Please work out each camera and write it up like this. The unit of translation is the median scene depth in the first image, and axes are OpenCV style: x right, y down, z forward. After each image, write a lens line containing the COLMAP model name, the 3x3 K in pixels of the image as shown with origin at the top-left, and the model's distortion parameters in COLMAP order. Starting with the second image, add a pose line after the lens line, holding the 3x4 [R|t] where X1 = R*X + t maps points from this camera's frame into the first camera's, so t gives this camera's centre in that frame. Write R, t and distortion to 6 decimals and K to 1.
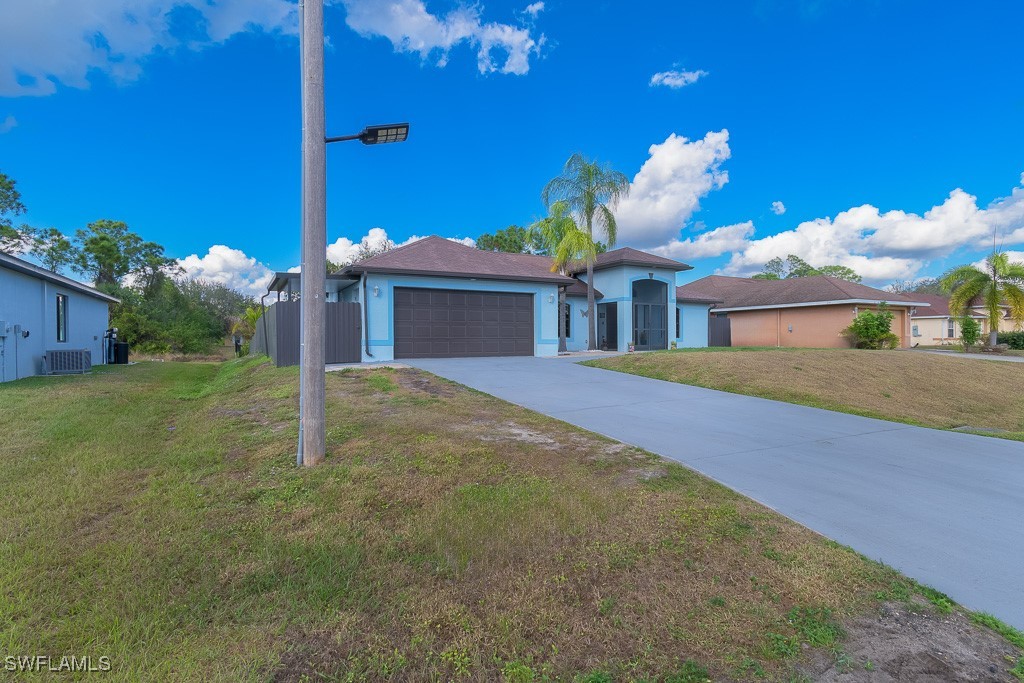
lens RADIAL K [[505.9, 0, 512.0], [0, 505.9, 341.5], [0, 0, 1]] dist [-0.005863, -0.000692]
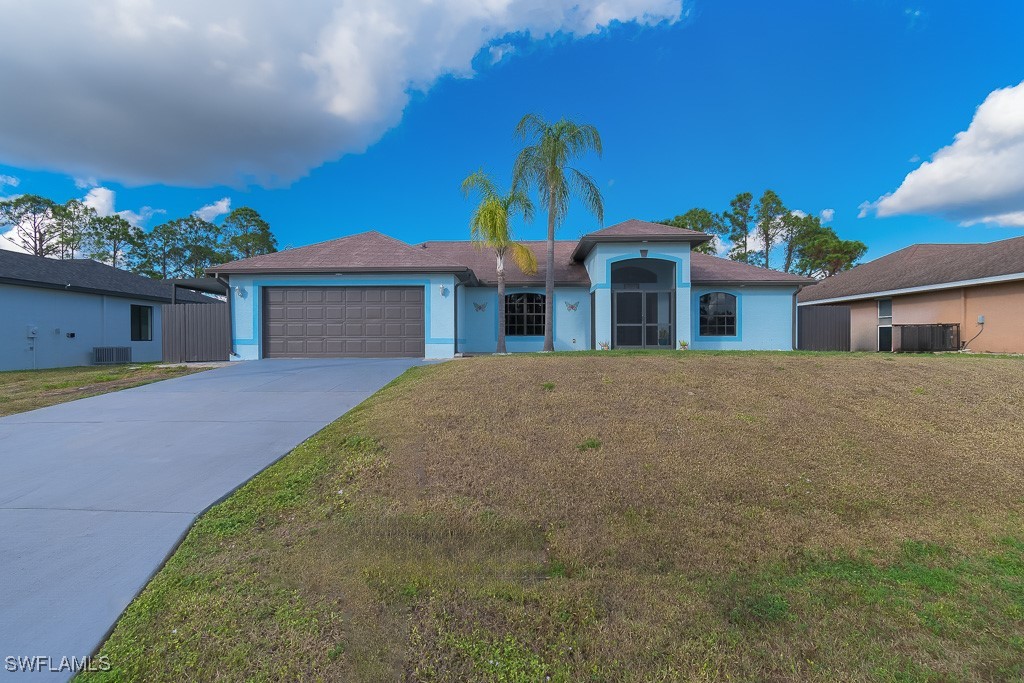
lens RADIAL K [[486.7, 0, 512.0], [0, 486.7, 341.5], [0, 0, 1]] dist [-0.000140, 0.000286]
pose [[0.870479, 0.000548, -0.492205, 0.575636], [0.000659, 0.999997, 0.002279, -0.000956], [0.492204, -0.002309, 0.870477, 0.342268]]
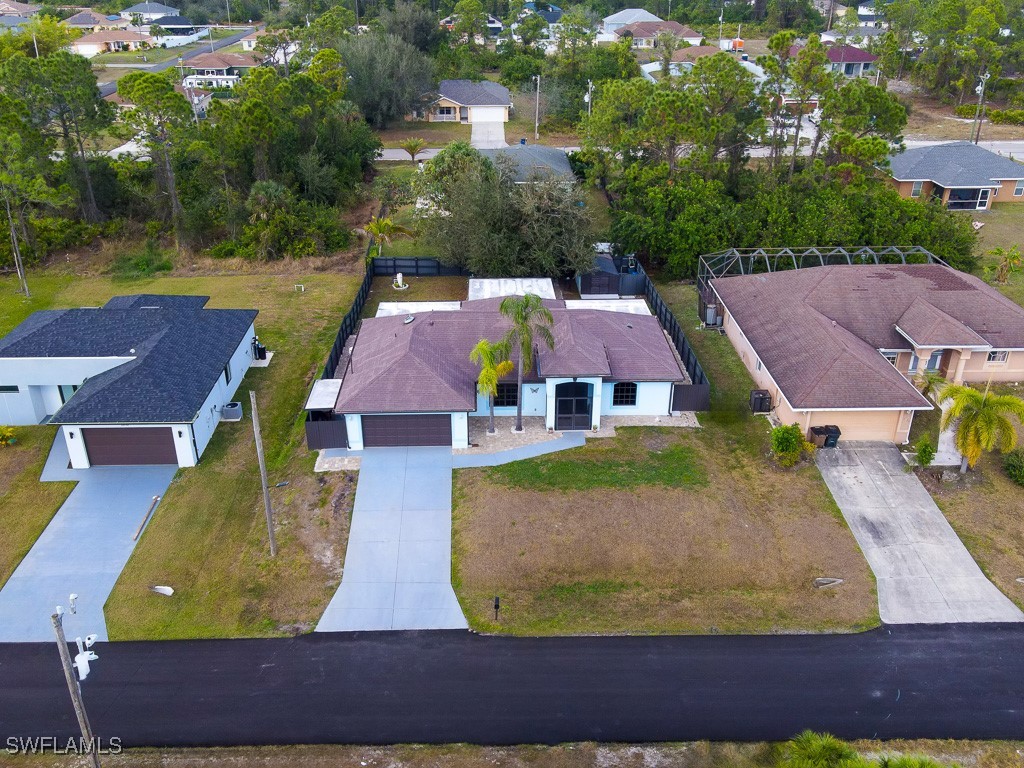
lens RADIAL K [[893.8, 0, 512.0], [0, 893.8, 384.0], [0, 0, 1]] dist [-0.004065, 0.001282]
pose [[0.887661, 0.220063, -0.404513, 1.316725], [-0.011913, 0.889105, 0.457549, -1.447266], [0.460344, -0.401329, 0.791845, -1.095215]]
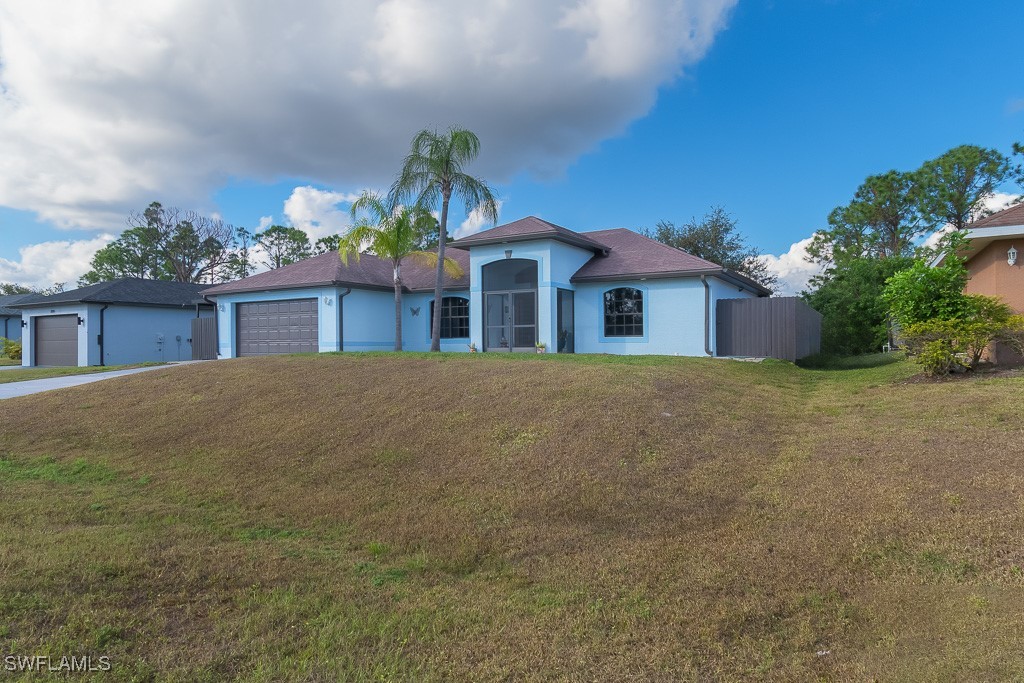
lens RADIAL K [[623.3, 0, 527.9], [0, 623.3, 340.2], [0, 0, 1]] dist [0.035363, -0.000146]
pose [[0.514655, -0.008824, -0.857352, 1.342156], [0.005215, 0.999961, -0.007162, 0.003872], [0.857382, -0.000785, 0.514681, 0.691885]]
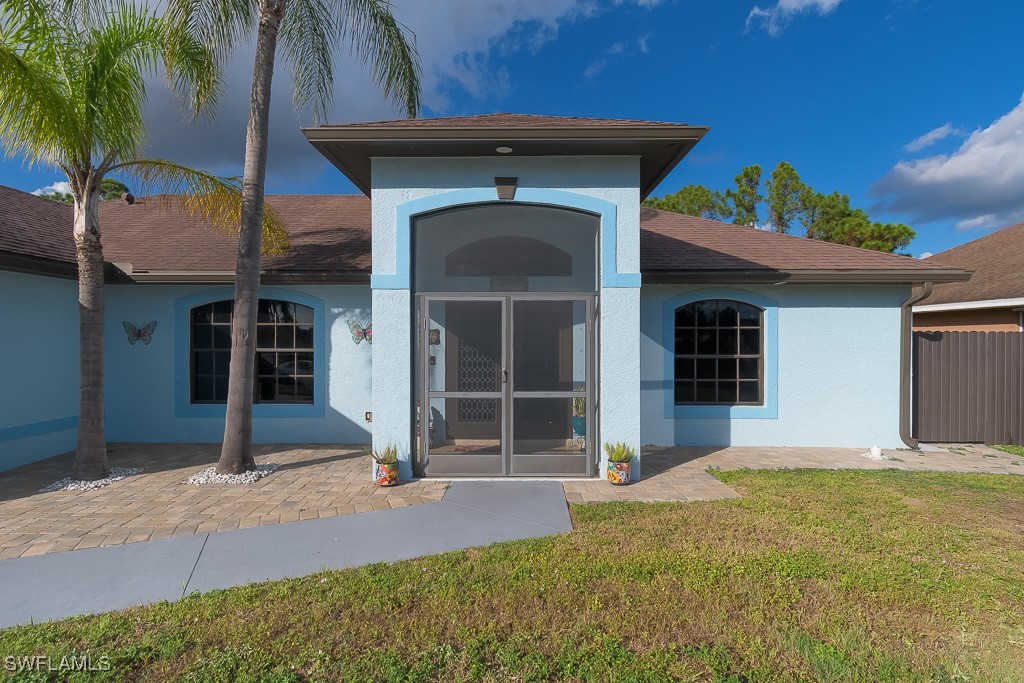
lens RADIAL K [[505.9, 0, 512.0], [0, 505.9, 341.5], [0, 0, 1]] dist [-0.005863, -0.000692]
pose [[0.876410, 0.004597, -0.481543, 0.502966], [-0.002106, 0.999981, 0.005714, -0.066319], [0.481561, -0.003994, 0.876404, 0.969079]]
